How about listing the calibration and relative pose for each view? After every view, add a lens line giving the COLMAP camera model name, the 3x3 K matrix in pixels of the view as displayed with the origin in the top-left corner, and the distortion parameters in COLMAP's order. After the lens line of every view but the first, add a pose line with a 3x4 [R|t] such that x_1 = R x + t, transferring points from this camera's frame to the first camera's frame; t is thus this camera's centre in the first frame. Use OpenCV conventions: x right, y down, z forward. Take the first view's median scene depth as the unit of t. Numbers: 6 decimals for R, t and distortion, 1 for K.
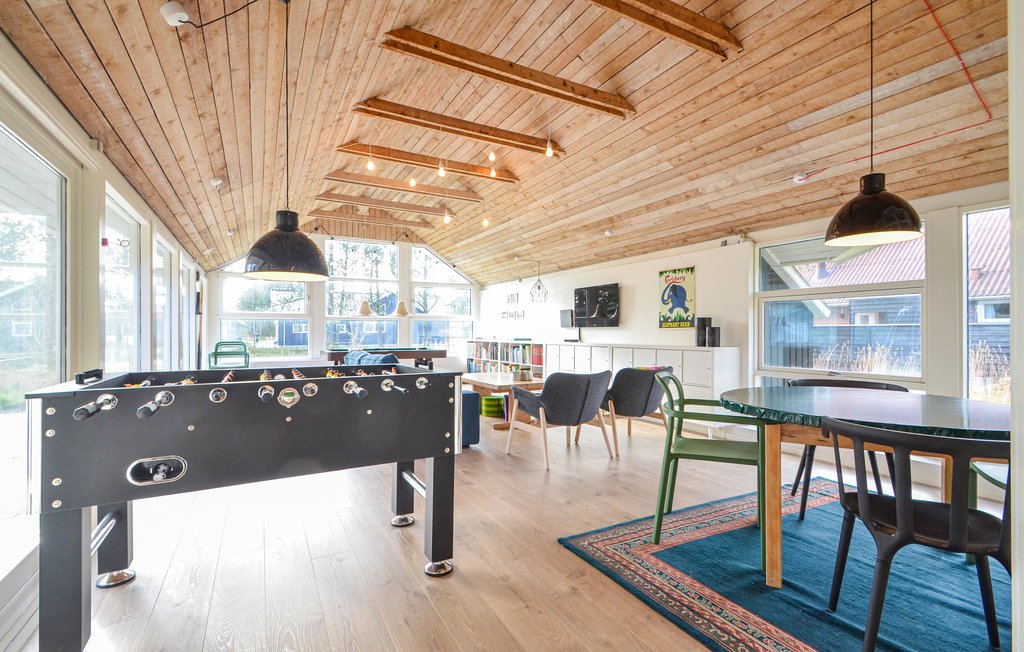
lens RADIAL K [[448.3, 0, 512.0], [0, 448.3, 326.0], [0, 0, 1]] dist [0.000048, -0.007888]
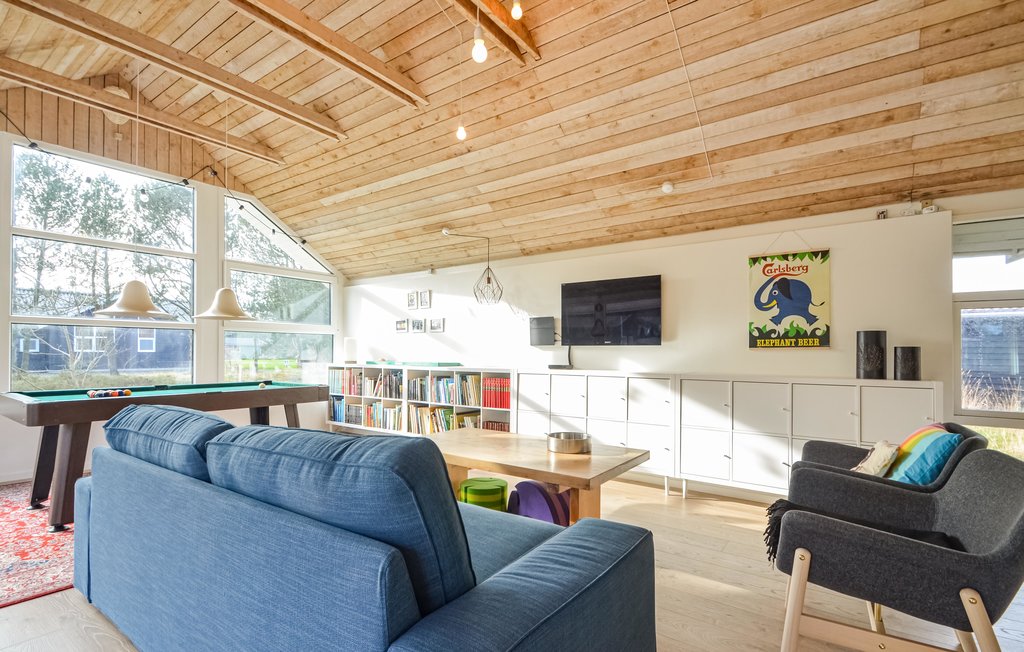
lens RADIAL K [[465.0, 0, 508.2], [0, 465.0, 359.1], [0, 0, 1]] dist [0.014499, -0.009231]
pose [[0.904911, -0.000451, 0.425600, -0.225229], [-0.010997, 0.999641, 0.024442, 0.007212], [-0.425458, -0.026798, 0.904581, 0.485819]]
